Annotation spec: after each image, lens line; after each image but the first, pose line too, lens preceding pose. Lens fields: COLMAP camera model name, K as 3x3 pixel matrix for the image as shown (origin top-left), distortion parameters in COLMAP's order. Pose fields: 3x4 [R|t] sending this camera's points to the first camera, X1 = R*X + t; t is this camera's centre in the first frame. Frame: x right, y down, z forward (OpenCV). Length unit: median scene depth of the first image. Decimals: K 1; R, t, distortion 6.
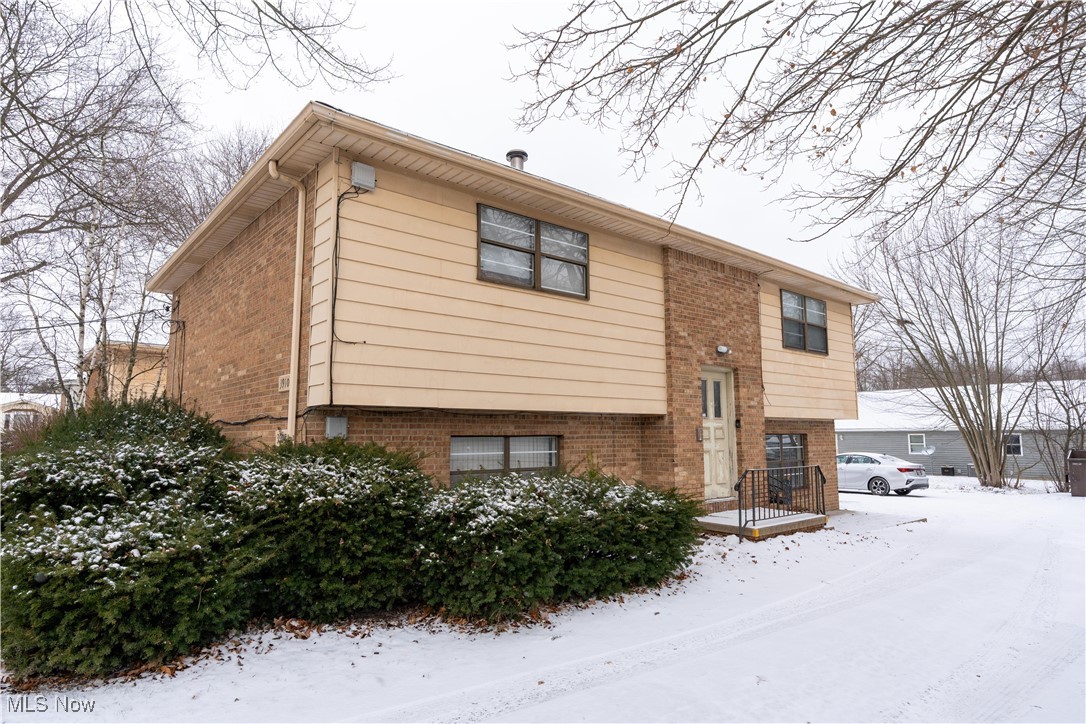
lens RADIAL K [[623.0, 0, 543.0], [0, 623.0, 362.0], [0, 0, 1]] dist [0.001055, 0.001404]
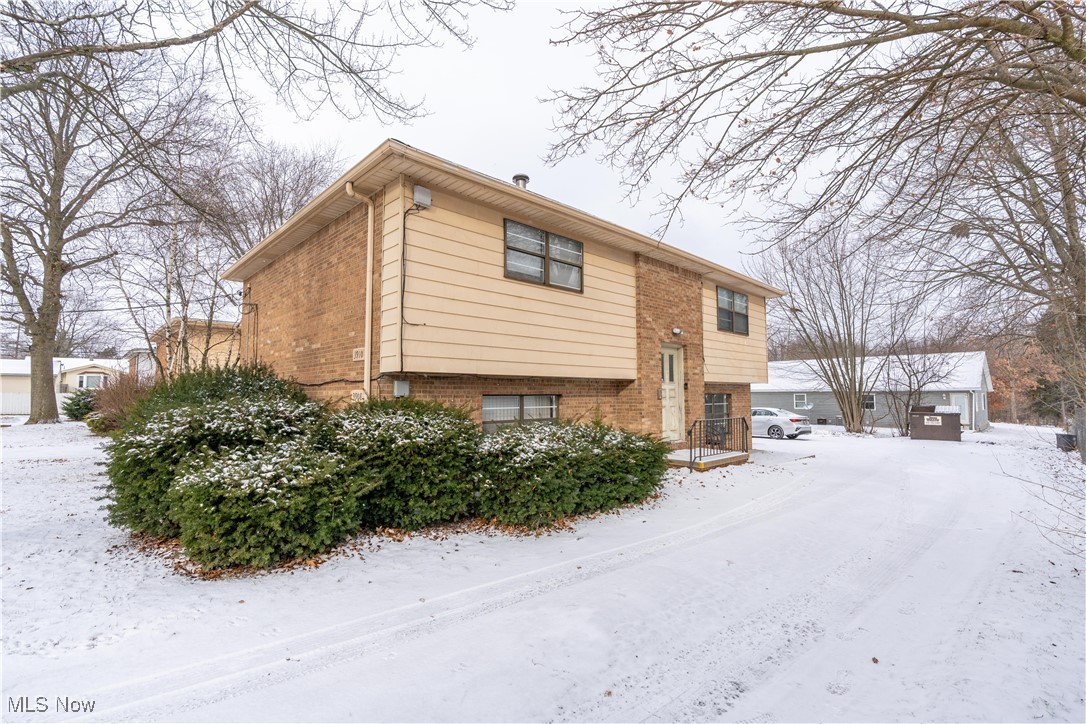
lens RADIAL K [[488.2, 0, 543.0], [0, 488.2, 362.0], [0, 0, 1]] dist [-0.001669, -0.000346]
pose [[0.998161, 0.006412, 0.060282, -0.080363], [-0.009499, 0.998650, 0.051059, -0.005981], [-0.059873, -0.051537, 0.996875, -0.043062]]
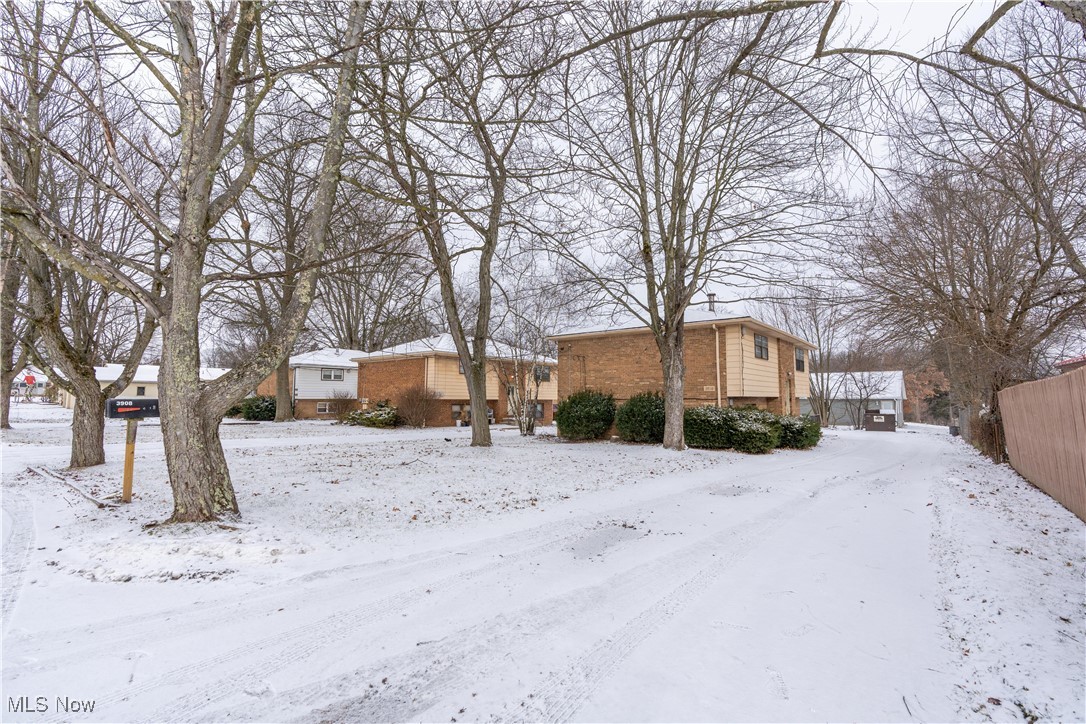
lens RADIAL K [[488.2, 0, 543.0], [0, 488.2, 362.0], [0, 0, 1]] dist [-0.001669, -0.000346]
pose [[0.983162, 0.021245, 0.181498, -1.590946], [-0.029601, 0.998617, 0.043457, -0.177847], [-0.180324, -0.048098, 0.982431, -1.264123]]
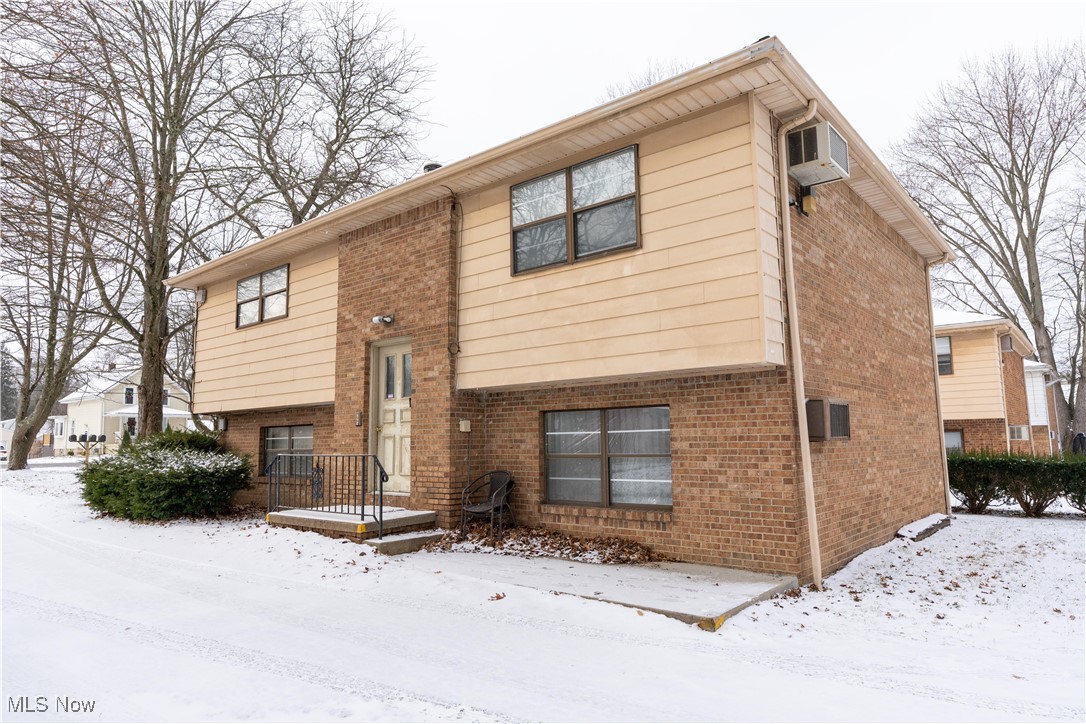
lens RADIAL K [[657.9, 0, 543.0], [0, 657.9, 362.0], [0, 0, 1]] dist [-0.000954, -0.000389]
pose [[0.174148, -0.118086, -0.977613, 1.589366], [0.127811, 0.987096, -0.096464, 0.203045], [0.976390, -0.108151, 0.186994, 1.365094]]
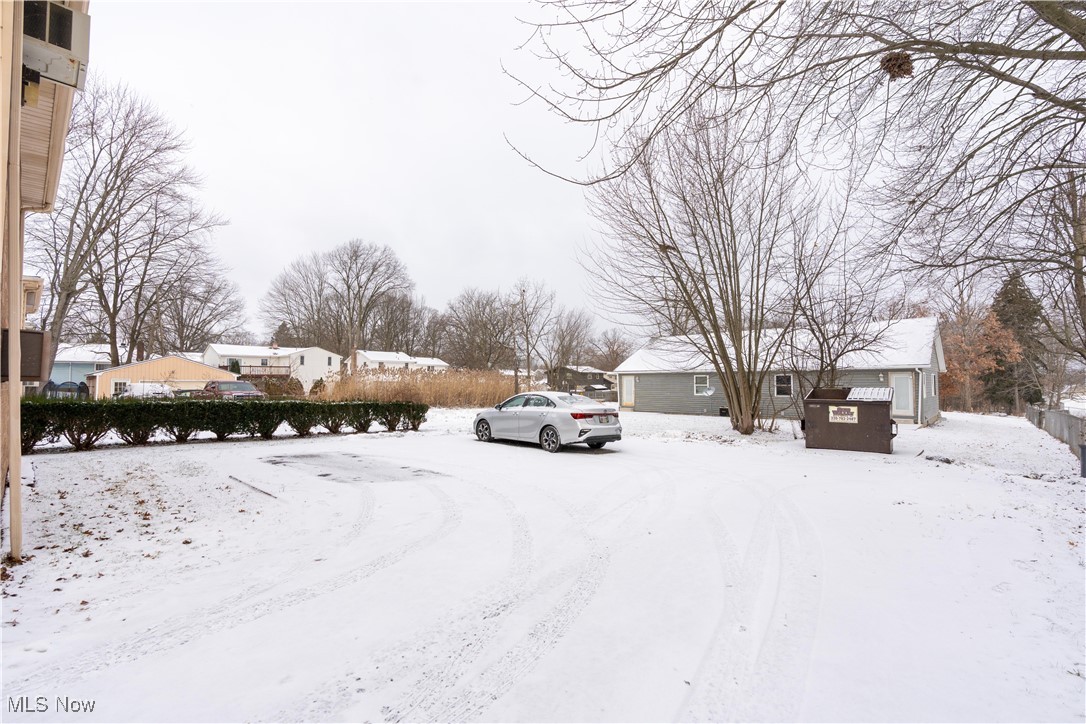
lens RADIAL K [[482.1, 0, 543.0], [0, 482.1, 362.0], [0, 0, 1]] dist [-0.001000, -0.000244]
pose [[0.993721, 0.005870, 0.111735, 1.296981], [-0.014138, 0.997207, 0.073341, 0.201770], [-0.110992, -0.074460, 0.991028, 1.289272]]
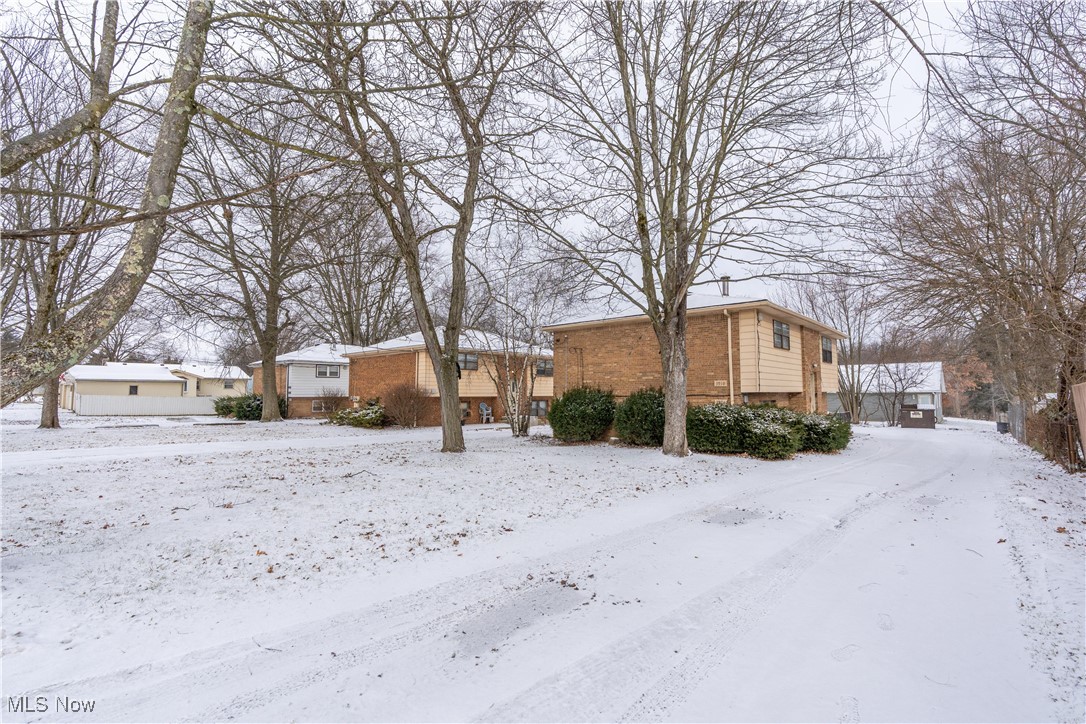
lens RADIAL K [[498.0, 0, 543.0], [0, 498.0, 362.0], [0, 0, 1]] dist [-0.002897, -0.000082]
pose [[0.989380, 0.009837, 0.145016, -1.417774], [-0.018016, 0.998313, 0.055192, -0.163510], [-0.144229, -0.057218, 0.987889, -1.062027]]
